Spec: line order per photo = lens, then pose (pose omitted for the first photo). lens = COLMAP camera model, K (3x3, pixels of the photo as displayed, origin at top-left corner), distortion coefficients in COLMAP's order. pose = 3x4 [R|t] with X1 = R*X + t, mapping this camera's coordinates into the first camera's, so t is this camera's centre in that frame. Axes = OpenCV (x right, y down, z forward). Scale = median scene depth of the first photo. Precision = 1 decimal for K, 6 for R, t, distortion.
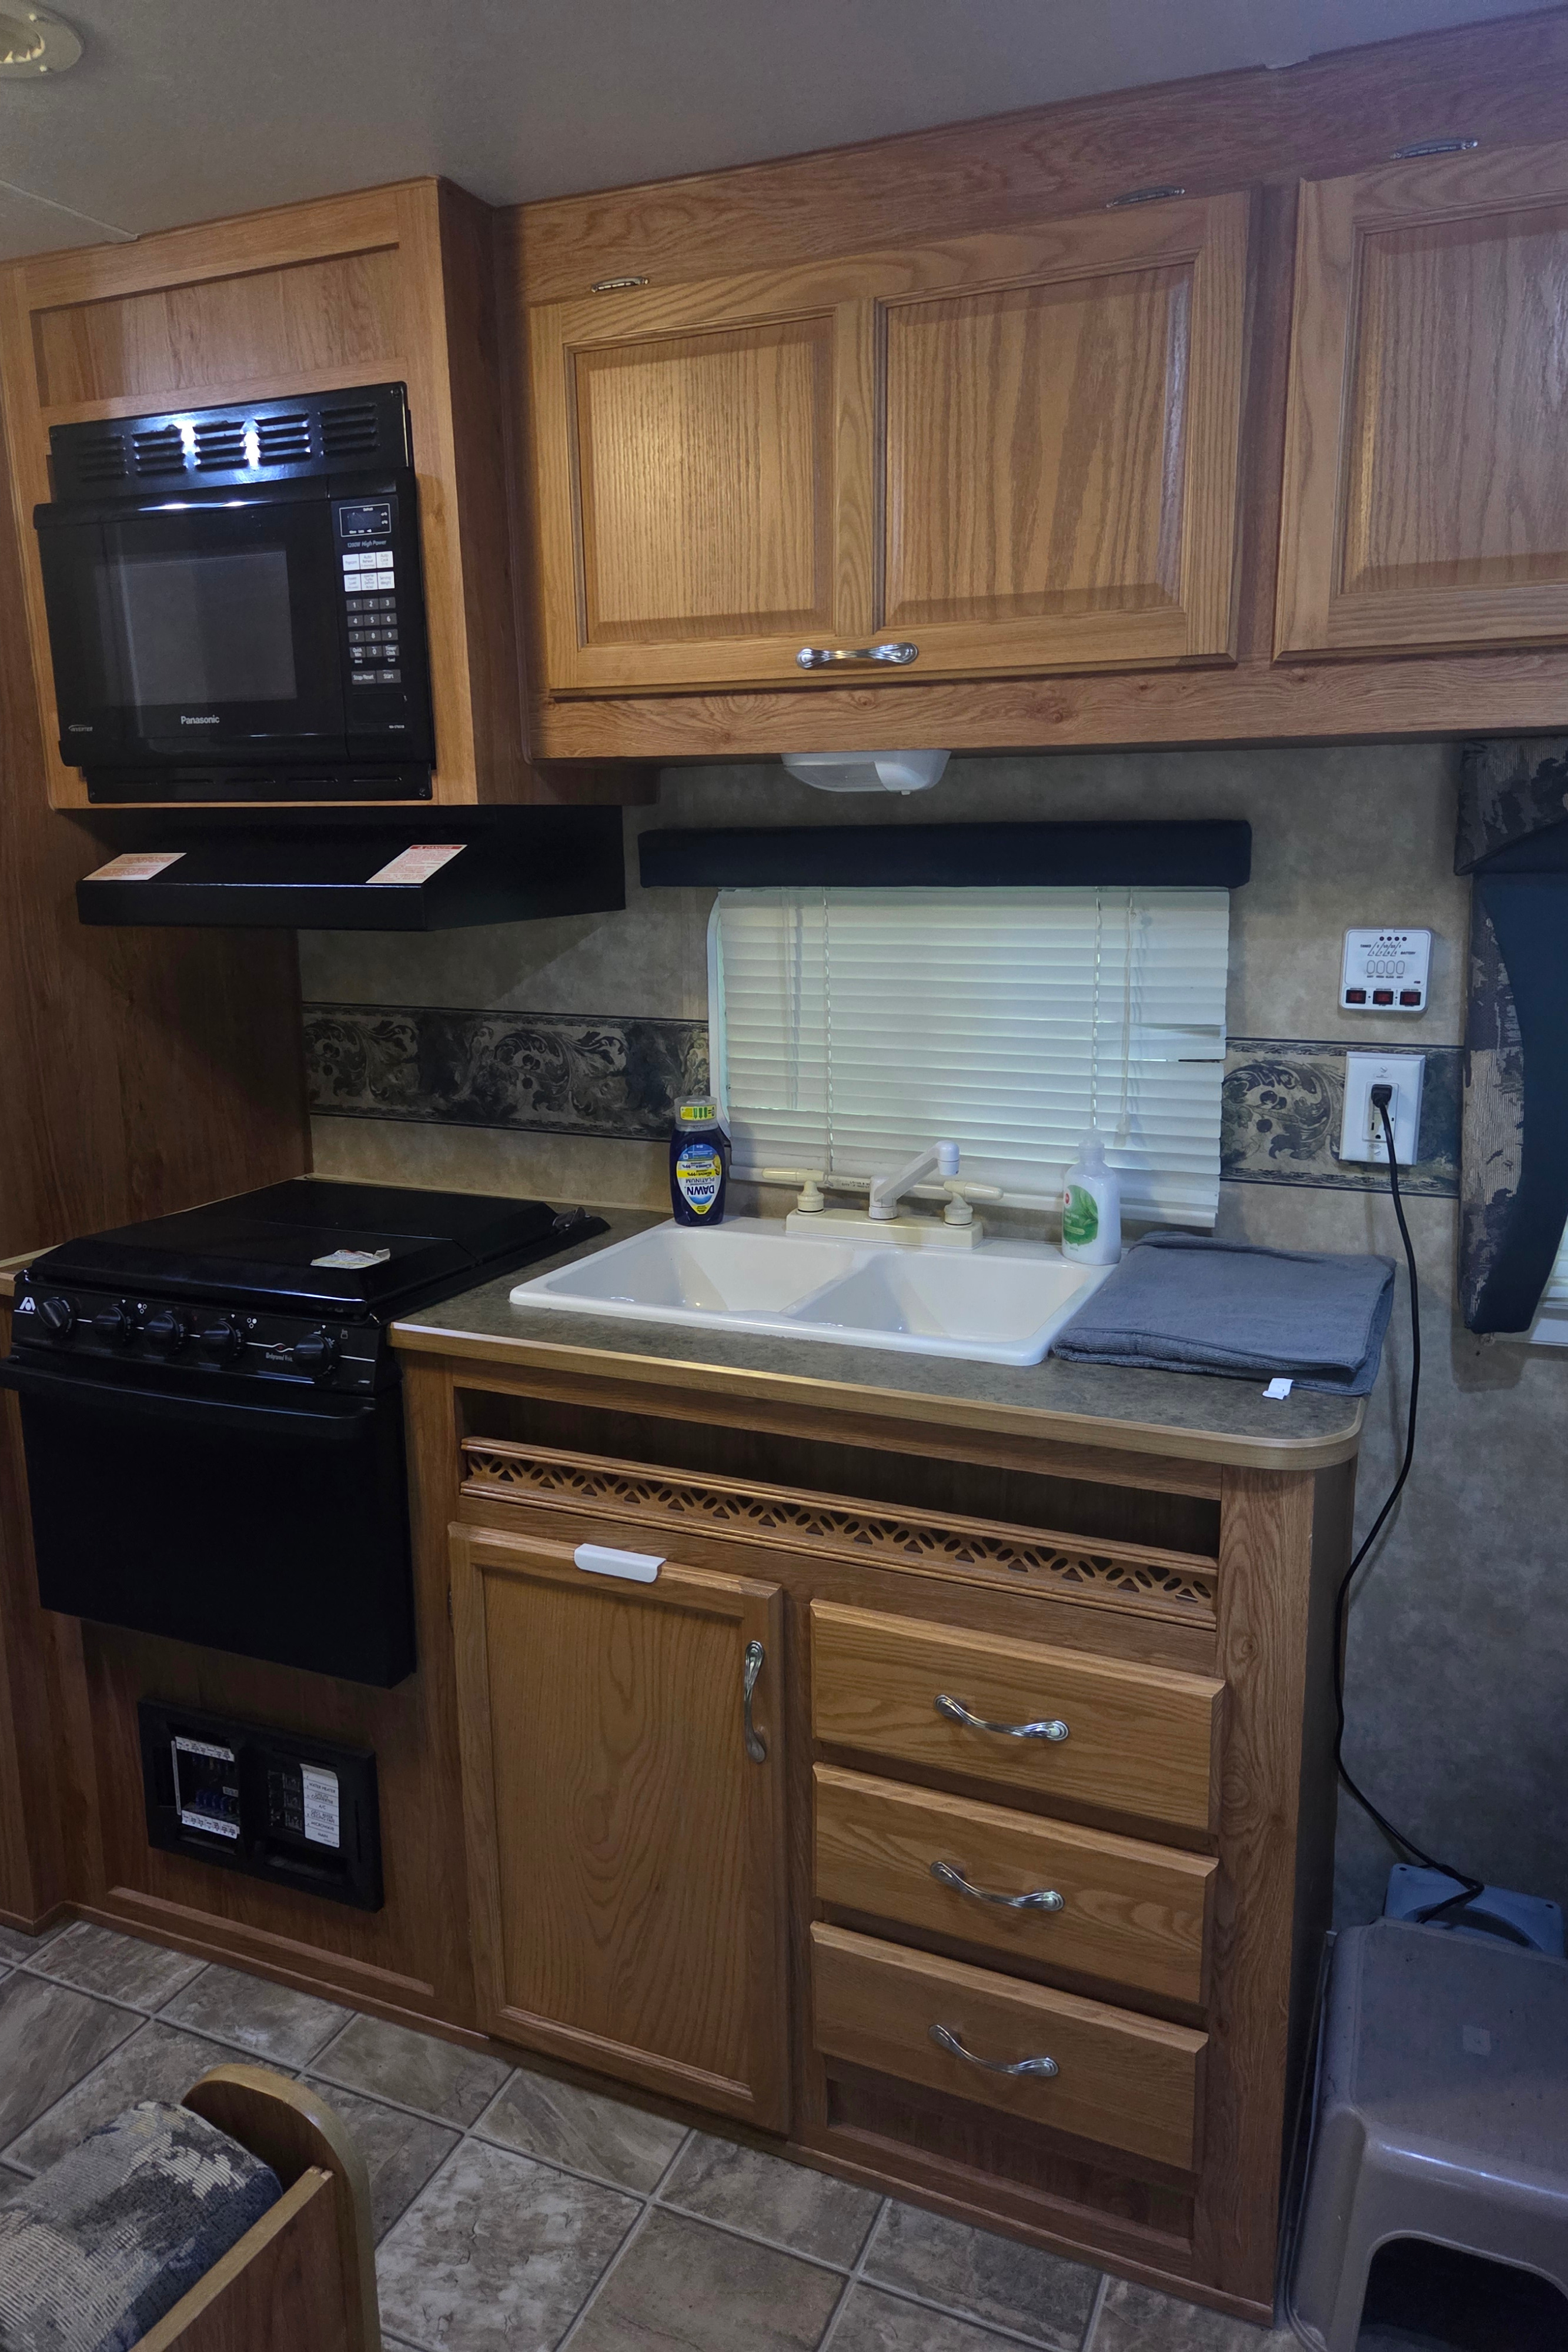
lens RADIAL K [[1576.2, 0, 794.6], [0, 1576.2, 1169.0], [0, 0, 1]] dist [0.066780, -0.055458]
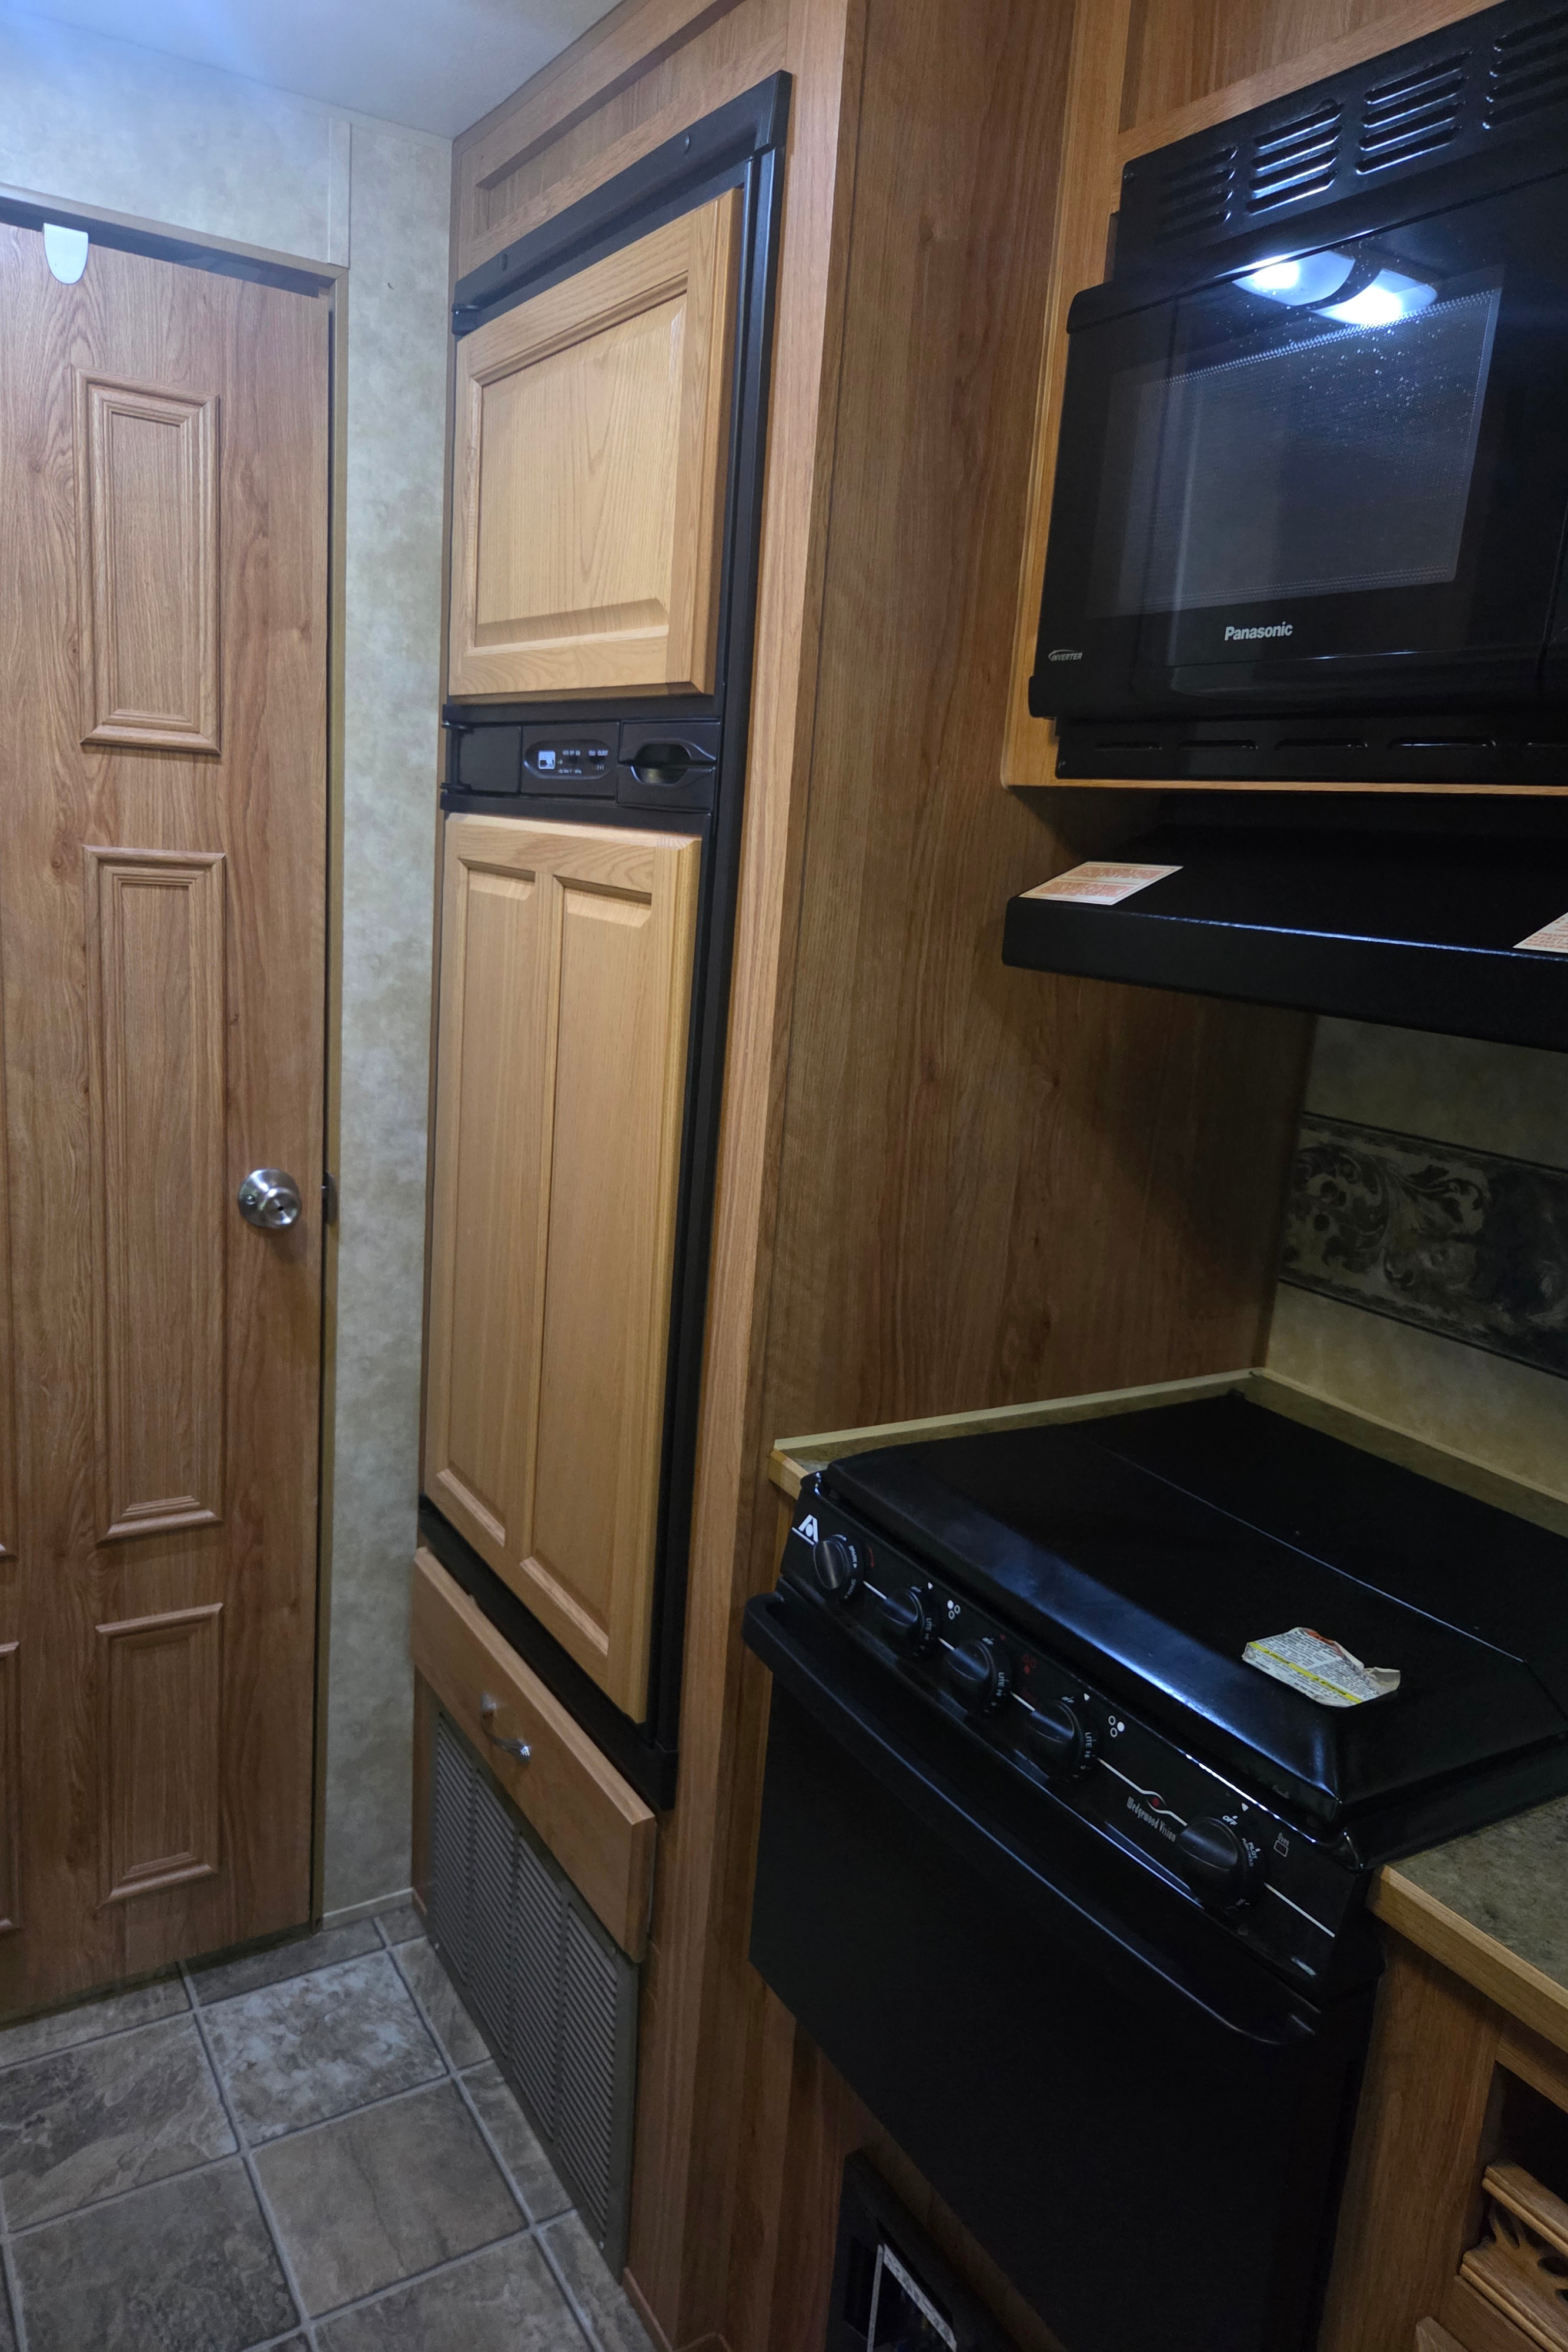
lens RADIAL K [[1576.2, 0, 794.6], [0, 1576.2, 1169.0], [0, 0, 1]] dist [0.066780, -0.055458]
pose [[0.822719, 0.187716, -0.536559, -0.158631], [-0.198804, 0.979311, 0.037782, -0.079678], [0.532550, 0.075586, 0.843016, 0.422318]]
